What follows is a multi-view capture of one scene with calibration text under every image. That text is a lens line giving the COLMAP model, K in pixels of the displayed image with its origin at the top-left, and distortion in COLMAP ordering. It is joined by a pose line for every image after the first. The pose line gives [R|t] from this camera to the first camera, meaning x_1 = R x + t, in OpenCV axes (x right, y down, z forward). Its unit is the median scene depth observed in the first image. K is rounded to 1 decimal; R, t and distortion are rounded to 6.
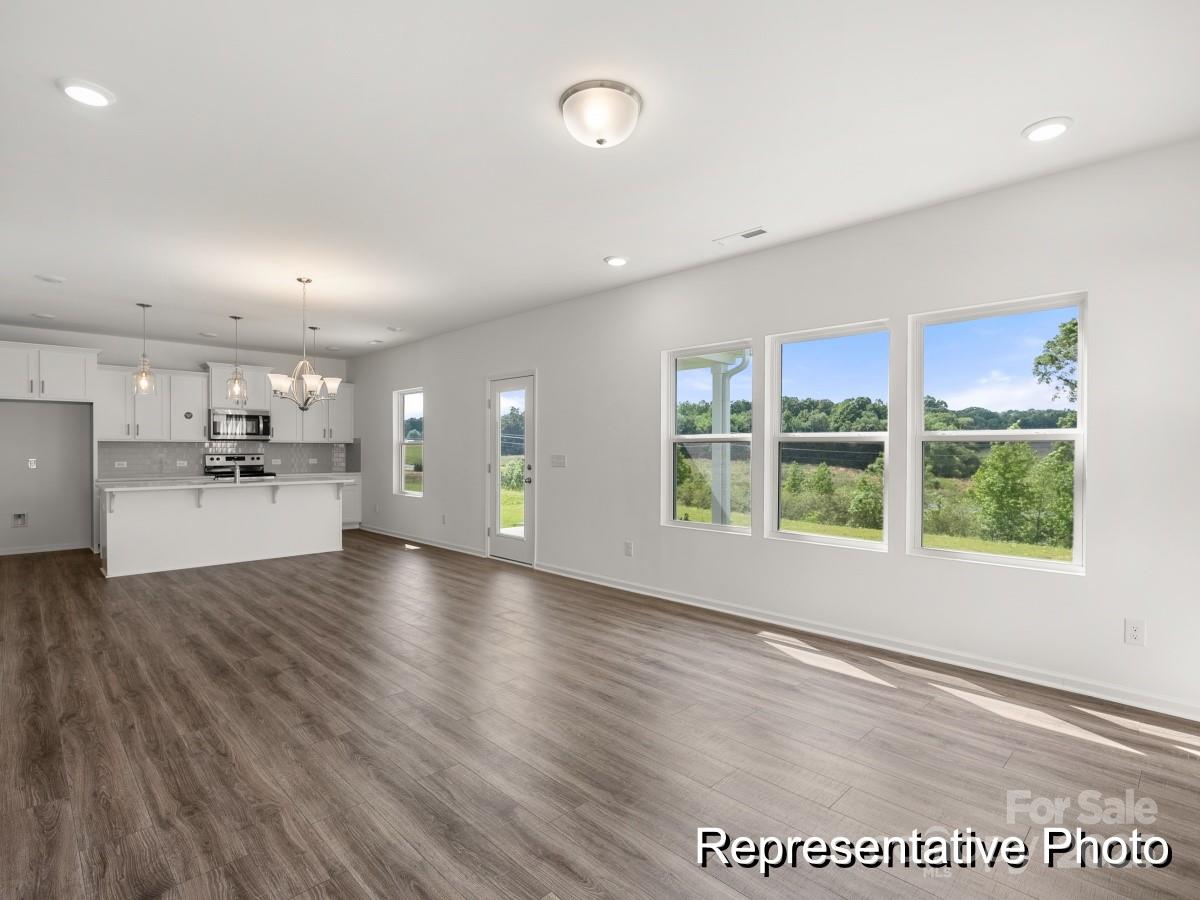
lens RADIAL K [[604.3, 0, 603.6], [0, 604.3, 457.8], [0, 0, 1]] dist [-0.003427, 0.000167]
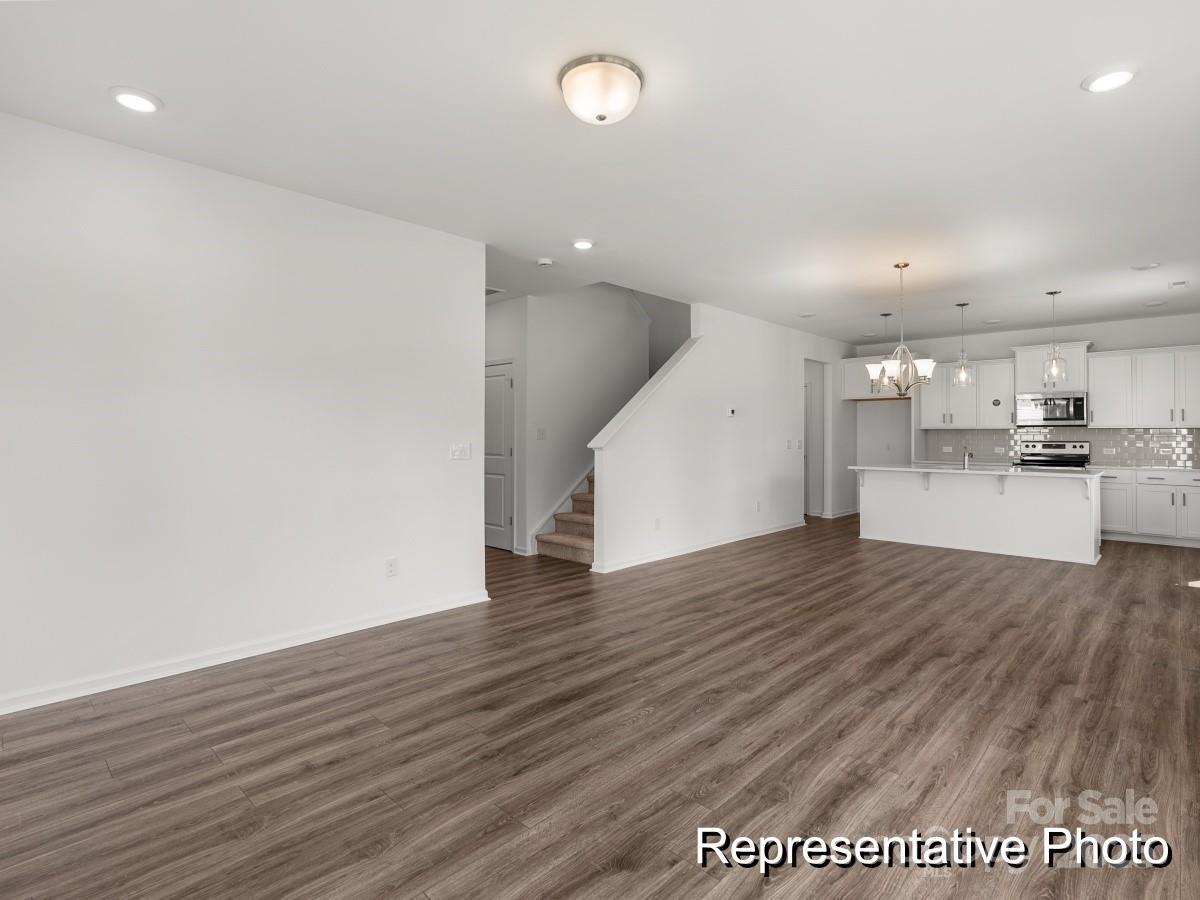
lens RADIAL K [[604.3, 0, 613.4], [0, 604.3, 445.8], [0, 0, 1]] dist [-0.003427, 0.000167]
pose [[0.033042, 0.015958, -0.999327, 0.304159], [-0.013486, 0.999789, 0.015520, -0.004679], [0.999363, 0.012964, 0.033250, 0.318074]]
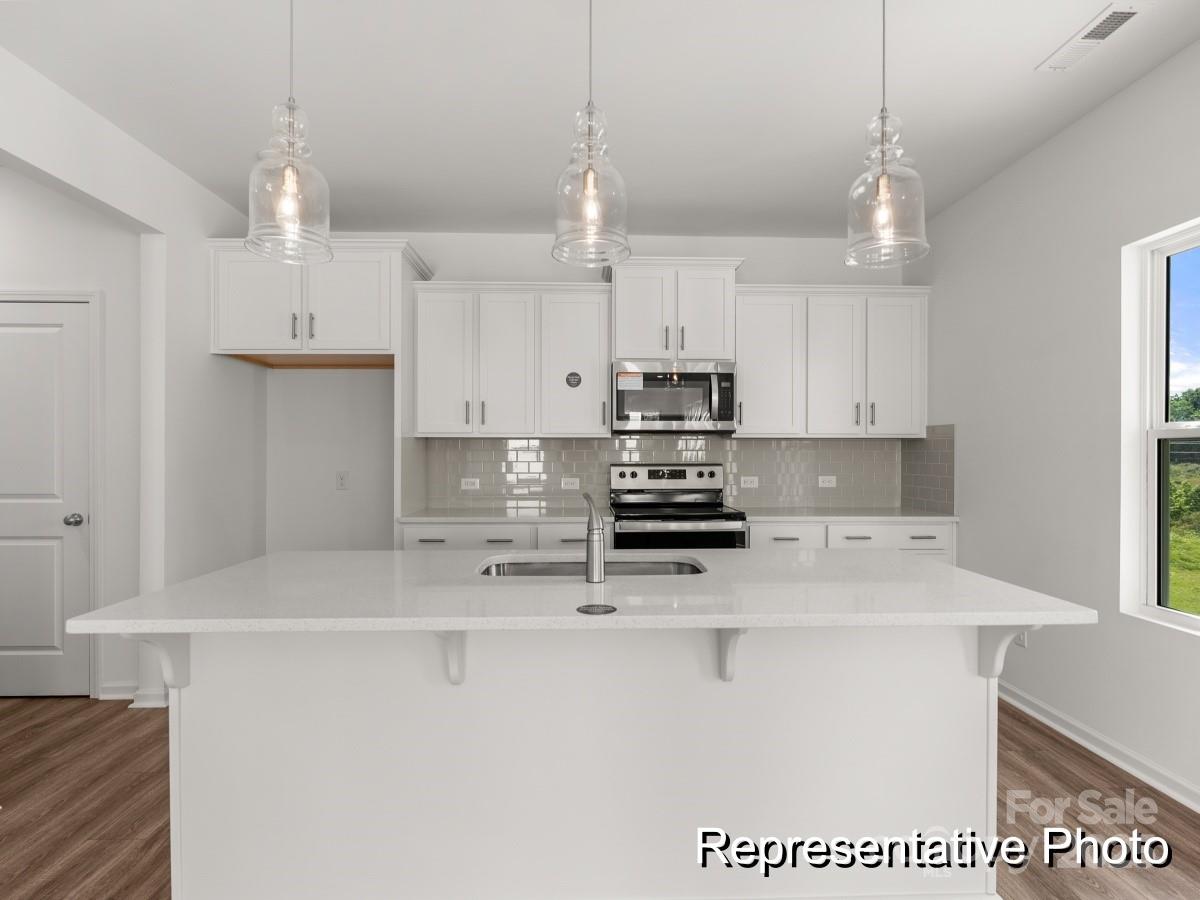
lens RADIAL K [[604.3, 0, 599.7], [0, 604.3, 456.1], [0, 0, 1]] dist [-0.003427, 0.000167]
pose [[0.728269, 0.001420, -0.685290, -0.355522], [-0.010246, 0.999909, -0.008816, -0.008376], [0.685215, 0.013442, 0.728217, 0.672909]]
